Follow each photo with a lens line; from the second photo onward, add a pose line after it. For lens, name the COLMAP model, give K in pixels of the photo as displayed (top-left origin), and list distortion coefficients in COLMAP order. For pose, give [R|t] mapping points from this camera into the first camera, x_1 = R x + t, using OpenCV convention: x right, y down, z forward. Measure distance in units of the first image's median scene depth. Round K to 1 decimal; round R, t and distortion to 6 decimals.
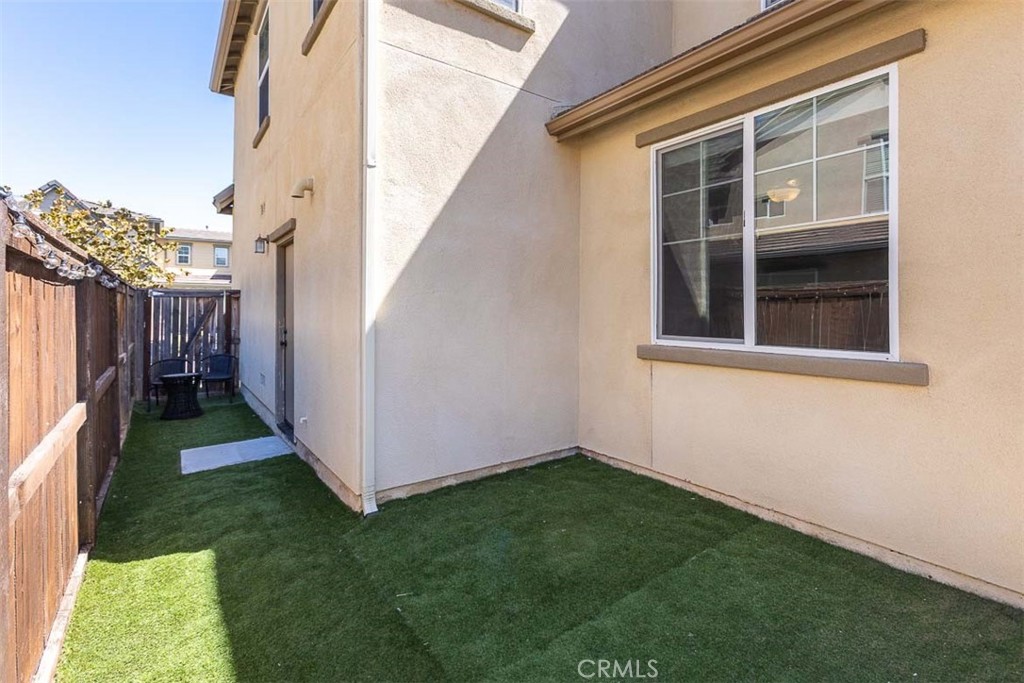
lens RADIAL K [[471.7, 0, 525.6], [0, 471.7, 309.9], [0, 0, 1]] dist [-0.002139, 0.005331]
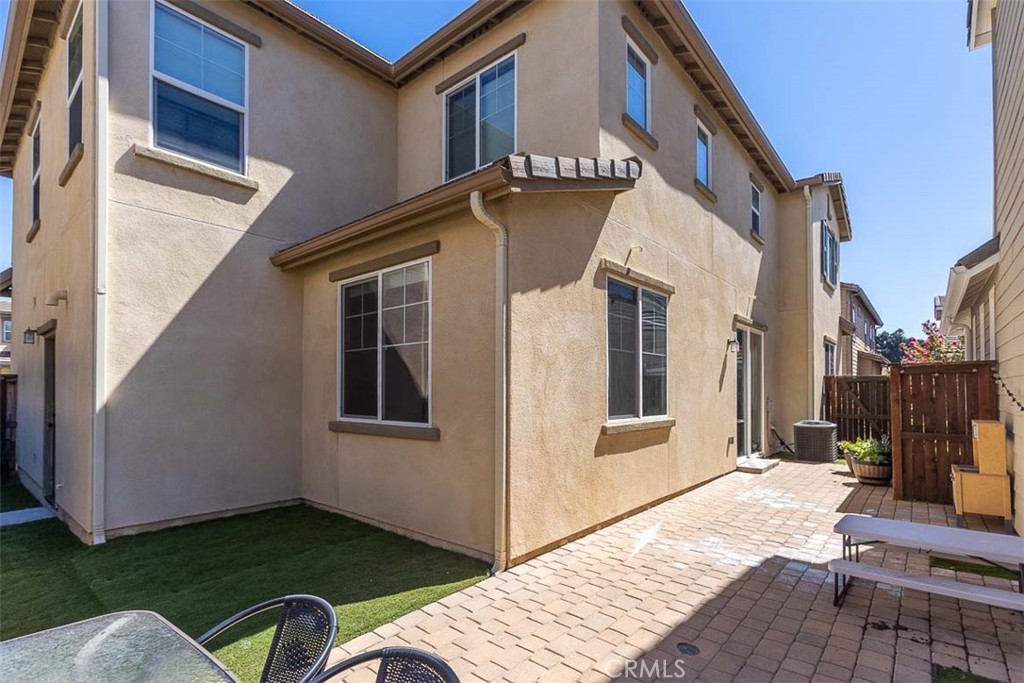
lens RADIAL K [[471.7, 0, 490.7], [0, 471.7, 391.3], [0, 0, 1]] dist [-0.002139, 0.005331]
pose [[0.977913, -0.000043, 0.209013, 0.420943], [-0.000203, 0.999999, 0.001158, -0.017767], [-0.209013, -0.001175, 0.977912, -0.497784]]
